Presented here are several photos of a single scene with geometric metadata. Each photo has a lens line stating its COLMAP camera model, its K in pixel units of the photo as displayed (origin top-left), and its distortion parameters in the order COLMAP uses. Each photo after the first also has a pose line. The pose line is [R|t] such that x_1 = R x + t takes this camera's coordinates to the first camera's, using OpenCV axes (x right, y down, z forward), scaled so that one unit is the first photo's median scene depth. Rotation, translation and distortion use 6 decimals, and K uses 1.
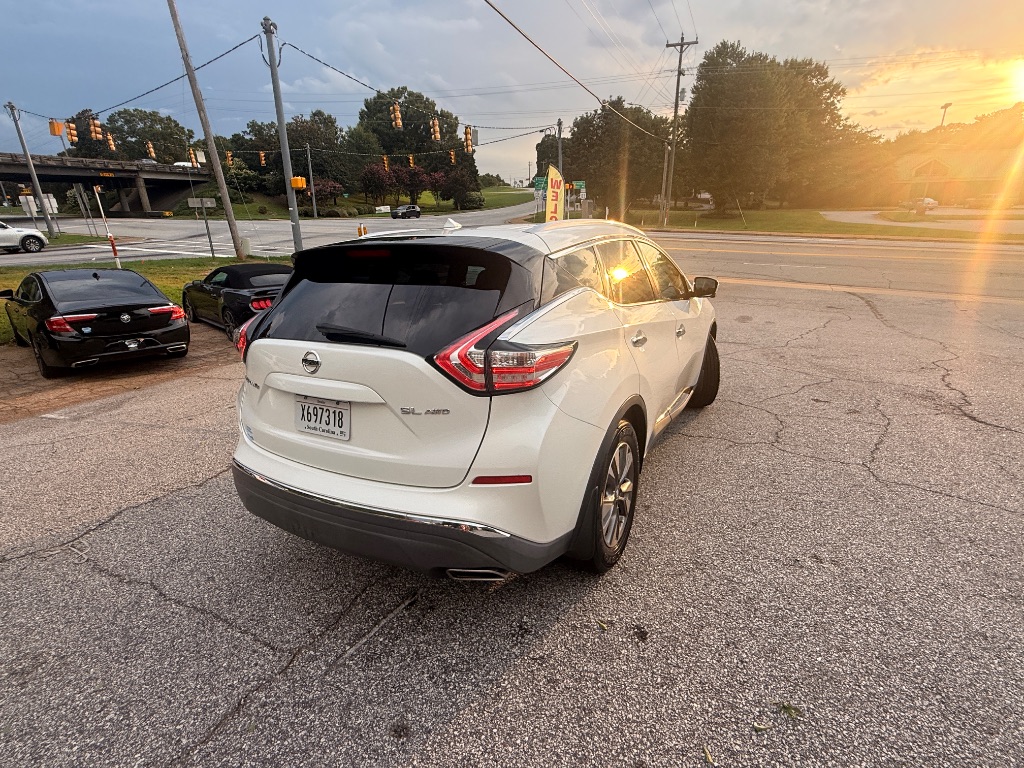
lens RADIAL K [[495.8, 0, 507.4], [0, 495.8, 384.7], [0, 0, 1]] dist [0.002763, -0.001225]
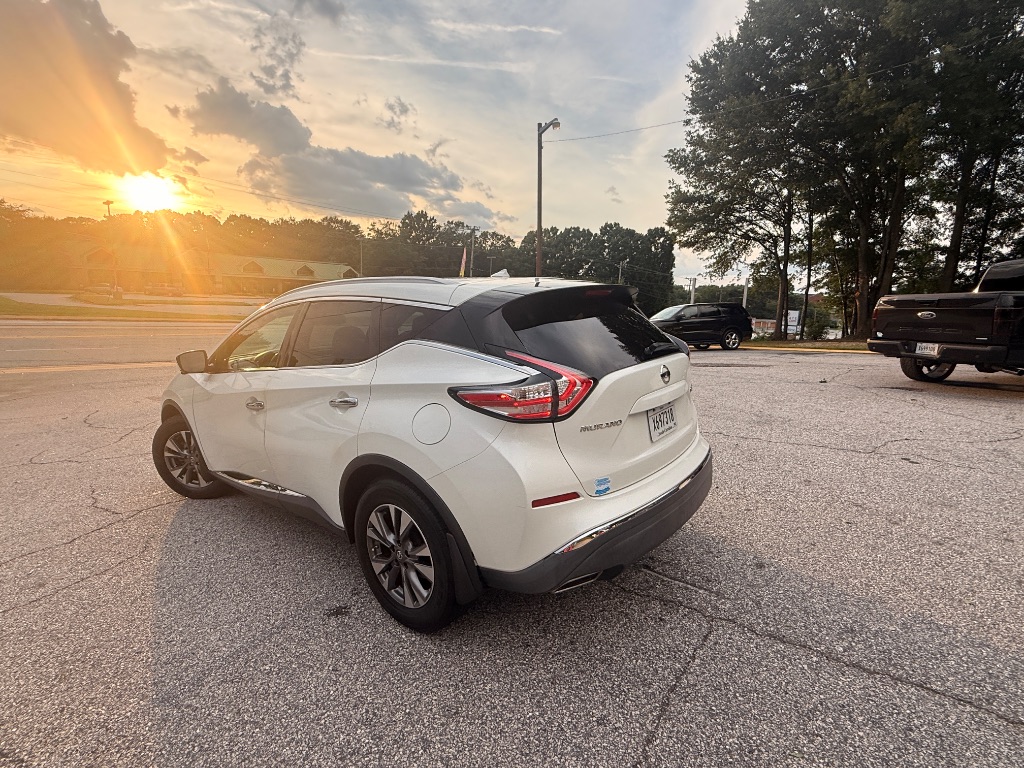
lens RADIAL K [[495.8, 0, 511.5], [0, 495.8, 383.6], [0, 0, 1]] dist [0.002763, -0.001225]
pose [[0.184077, -0.140364, 0.972838, -0.072840], [0.297843, 0.951182, 0.080883, -0.010360], [-0.936699, 0.274864, 0.216897, 0.047777]]
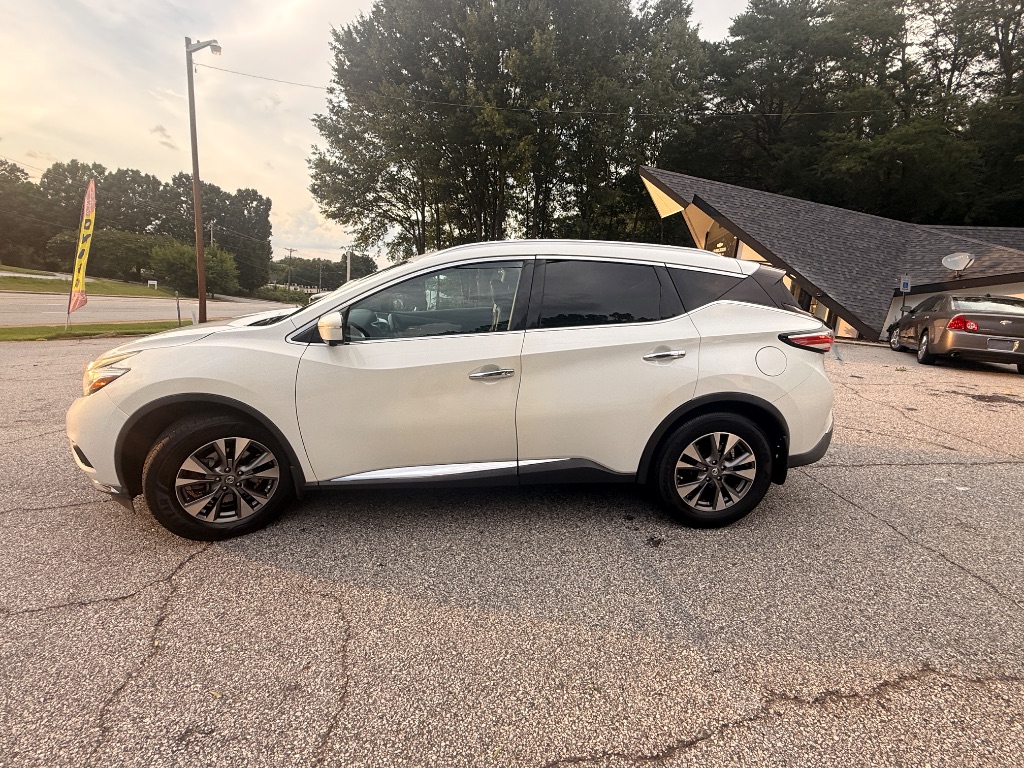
lens RADIAL K [[495.8, 0, 512.1], [0, 495.8, 382.9], [0, 0, 1]] dist [0.002763, -0.001225]
pose [[-0.562367, -0.167679, 0.809708, -0.062620], [0.211708, 0.917388, 0.337015, -0.031989], [-0.799327, 0.360948, -0.480410, 0.126781]]
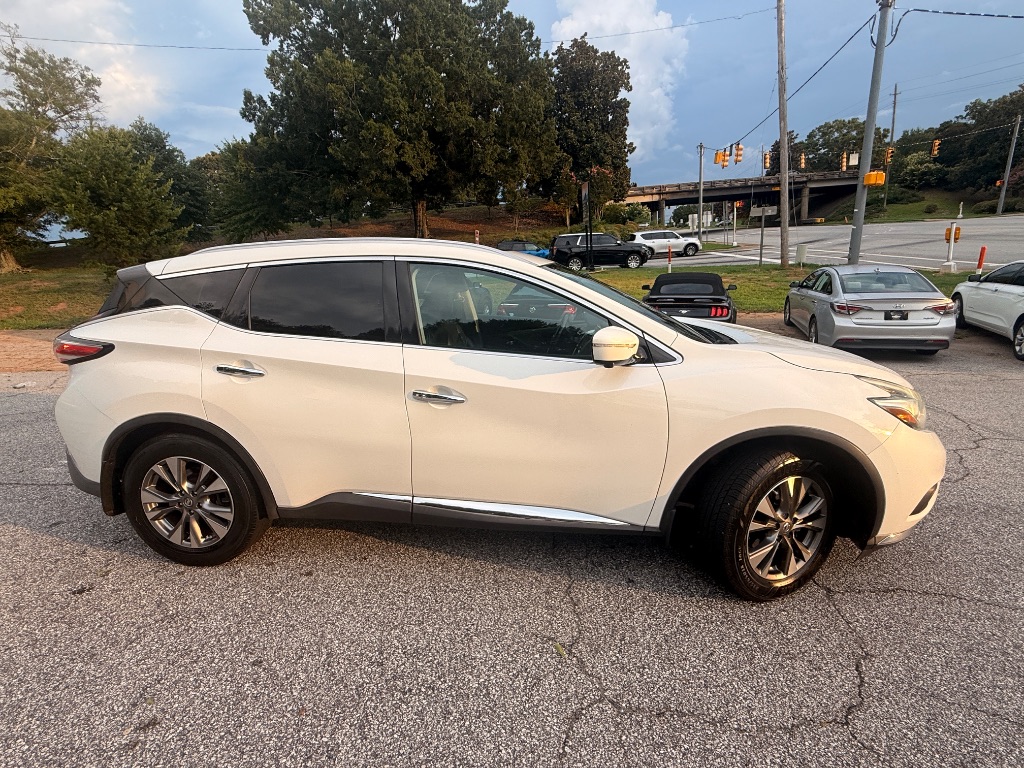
lens RADIAL K [[495.8, 0, 509.1], [0, 495.8, 384.5], [0, 0, 1]] dist [0.002763, -0.001225]
pose [[0.396910, 0.234231, -0.887467, 0.076475], [-0.242908, 0.959222, 0.144532, -0.018937], [0.885132, 0.158207, 0.437621, 0.061466]]
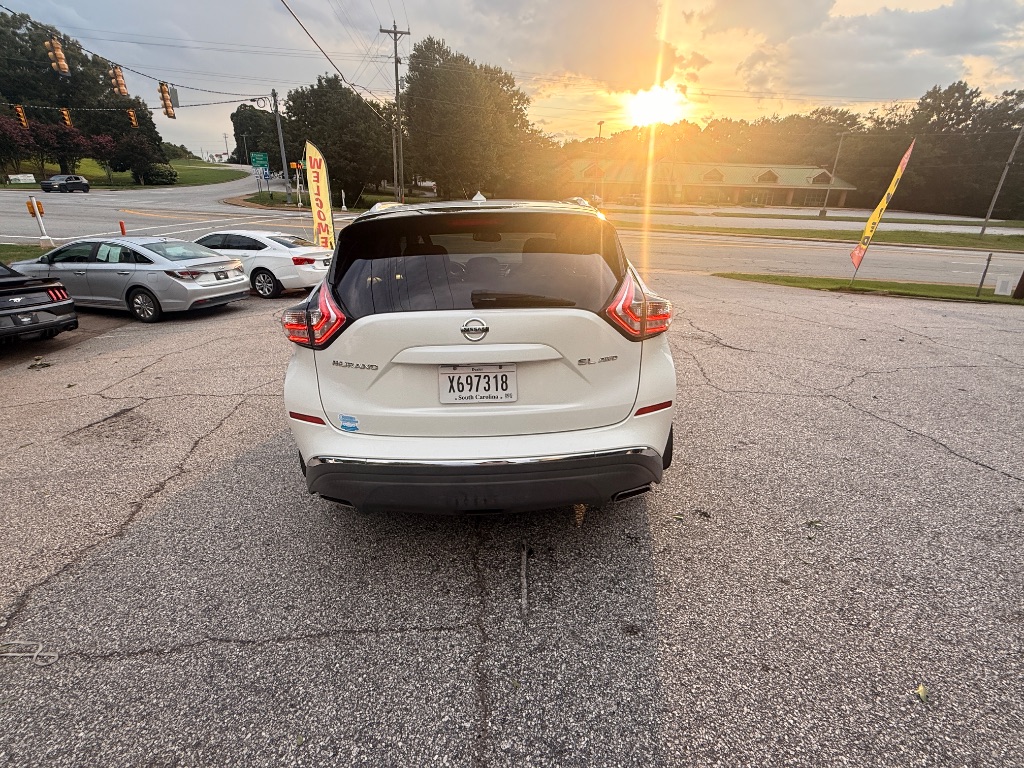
lens RADIAL K [[495.8, 0, 507.6], [0, 495.8, 383.0], [0, 0, 1]] dist [0.002763, -0.001225]
pose [[0.865637, -0.139170, 0.480940, -0.036337], [0.127985, 0.990184, 0.056172, 0.000601], [-0.484037, 0.012929, 0.874952, 0.004103]]
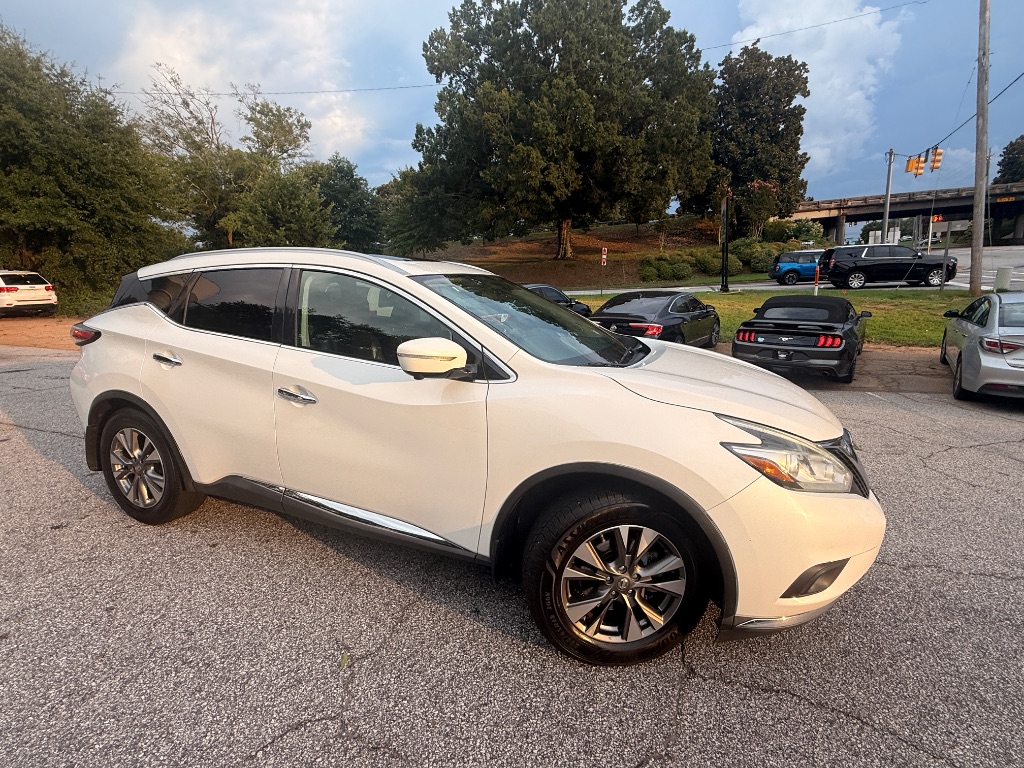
lens RADIAL K [[495.8, 0, 513.3], [0, 495.8, 386.1], [0, 0, 1]] dist [0.002763, -0.001225]
pose [[0.113603, 0.227751, -0.967070, 0.083367], [-0.279182, 0.941469, 0.188926, -0.026529], [0.953494, 0.248526, 0.170538, 0.091335]]
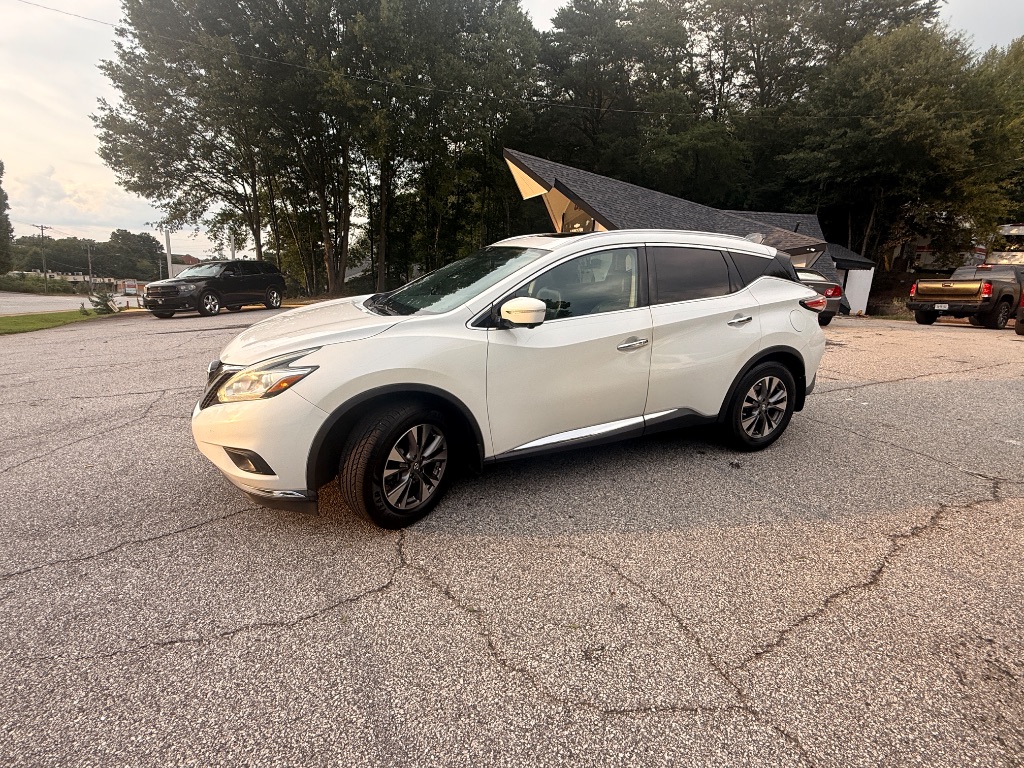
lens RADIAL K [[495.8, 0, 512.4], [0, 495.8, 385.0], [0, 0, 1]] dist [0.002763, -0.001225]
pose [[-0.807311, -0.133769, 0.574765, -0.039557], [0.166992, 0.882376, 0.439916, -0.042831], [-0.566006, 0.451130, -0.690013, 0.162545]]
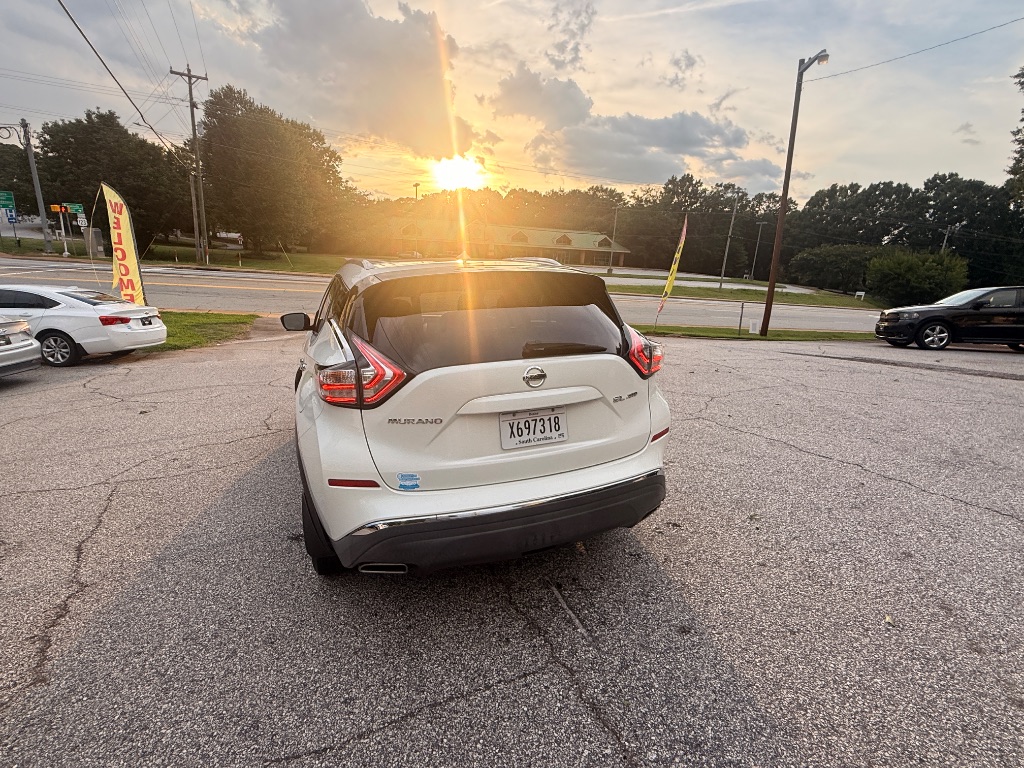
lens RADIAL K [[495.8, 0, 509.7], [0, 495.8, 383.5], [0, 0, 1]] dist [0.002763, -0.001225]
pose [[0.636011, -0.141459, 0.758604, -0.054638], [0.201651, 0.979364, 0.013561, -0.002472], [-0.744867, 0.144349, 0.651411, 0.014663]]
